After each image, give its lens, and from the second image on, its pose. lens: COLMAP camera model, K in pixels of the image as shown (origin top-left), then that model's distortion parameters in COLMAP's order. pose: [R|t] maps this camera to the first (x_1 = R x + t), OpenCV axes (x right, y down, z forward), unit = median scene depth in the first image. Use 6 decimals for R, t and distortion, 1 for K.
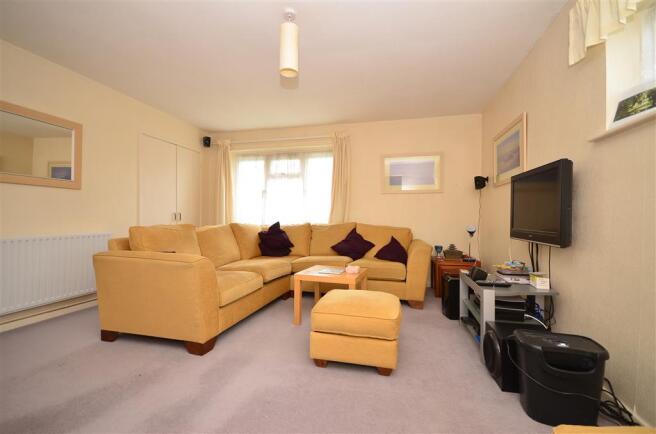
lens RADIAL K [[283.6, 0, 327.8], [0, 283.6, 219.5], [0, 0, 1]] dist [-0.000701, -0.000552]
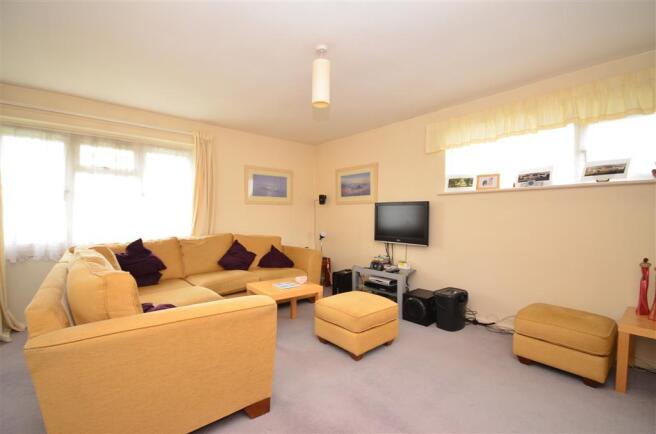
lens RADIAL K [[283.6, 0, 327.8], [0, 283.6, 219.5], [0, 0, 1]] dist [-0.000701, -0.000552]
pose [[0.575185, -0.014858, 0.817888, -0.490051], [0.005588, 0.999883, 0.014235, -0.048163], [-0.818004, -0.003618, 0.575201, 0.177577]]
